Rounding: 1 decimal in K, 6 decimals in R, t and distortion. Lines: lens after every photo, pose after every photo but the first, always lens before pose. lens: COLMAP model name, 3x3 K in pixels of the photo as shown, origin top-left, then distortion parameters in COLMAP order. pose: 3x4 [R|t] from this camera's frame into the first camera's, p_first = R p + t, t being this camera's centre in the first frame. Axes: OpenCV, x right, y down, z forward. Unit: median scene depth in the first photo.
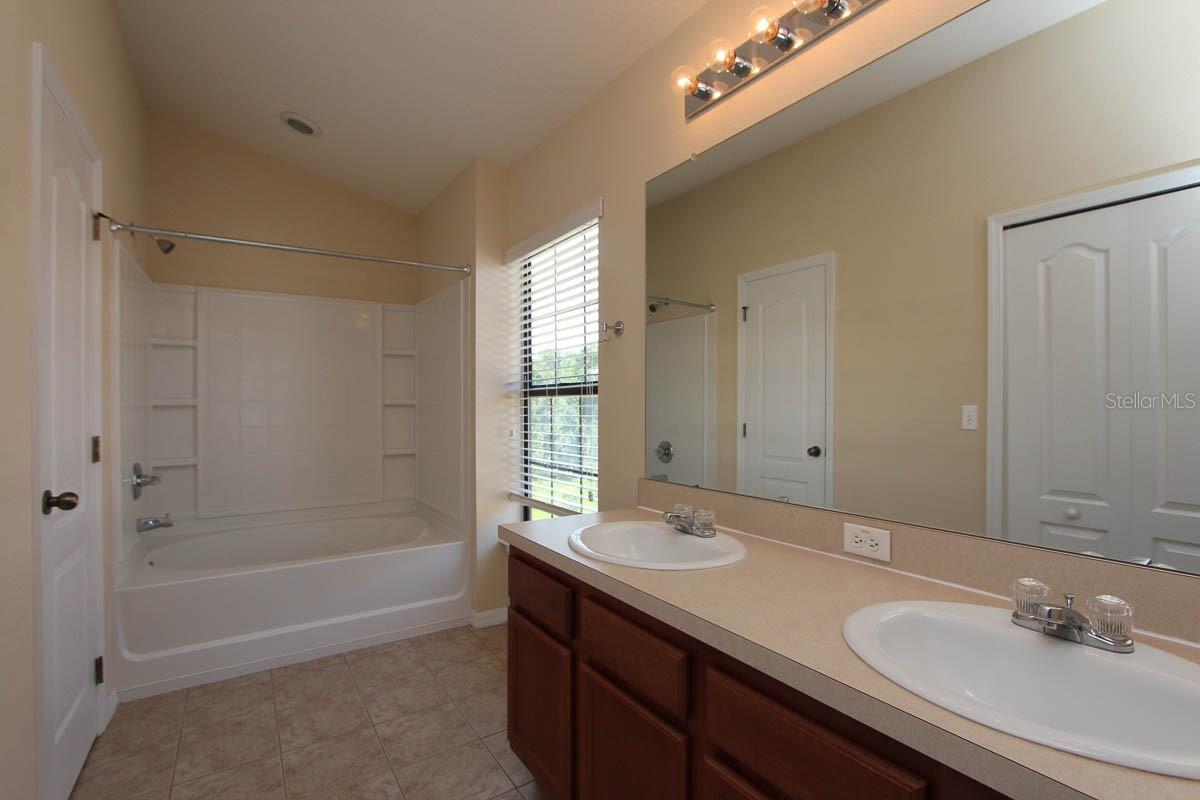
lens RADIAL K [[552.1, 0, 598.3], [0, 552.1, 403.5], [0, 0, 1]] dist [-0.001502, 0.000335]
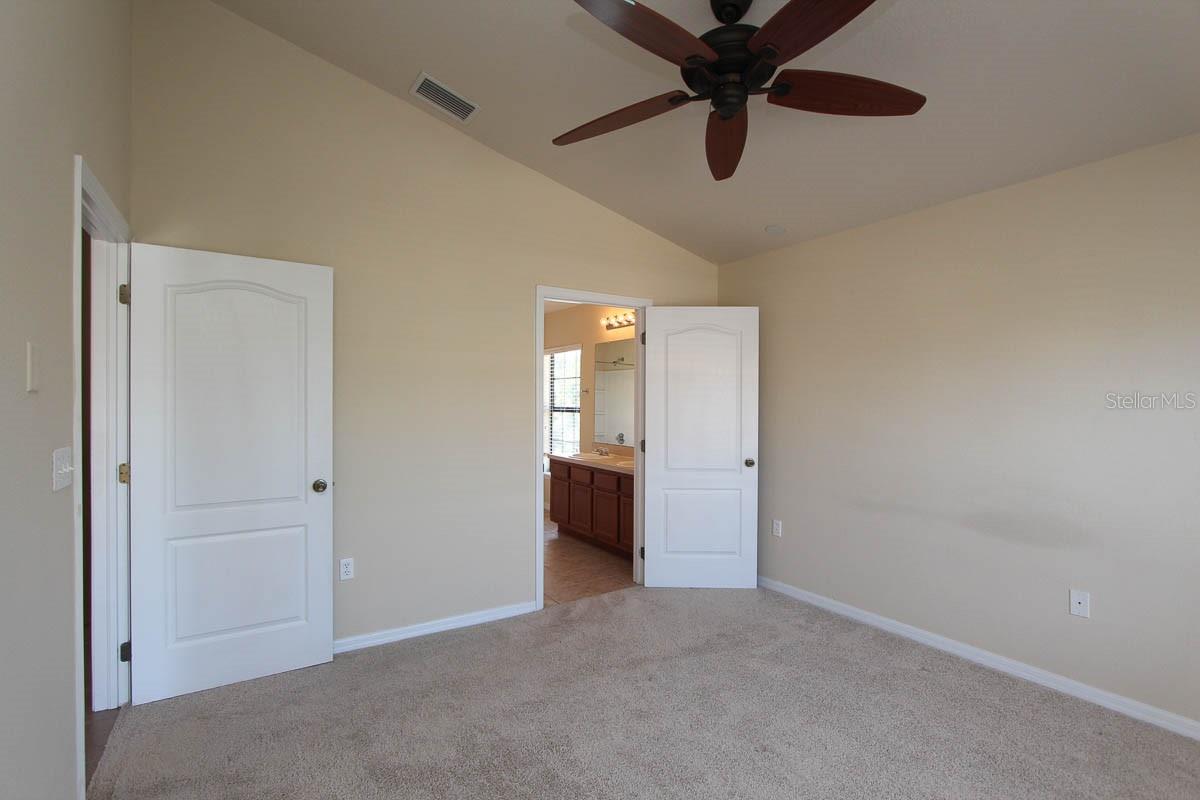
lens RADIAL K [[552.1, 0, 601.4], [0, 552.1, 401.0], [0, 0, 1]] dist [-0.001502, 0.000335]
pose [[0.999956, 0.008572, -0.003860, 0.109463], [-0.008563, 0.999961, 0.002355, -0.076740], [0.003880, -0.002322, 0.999990, -1.620494]]
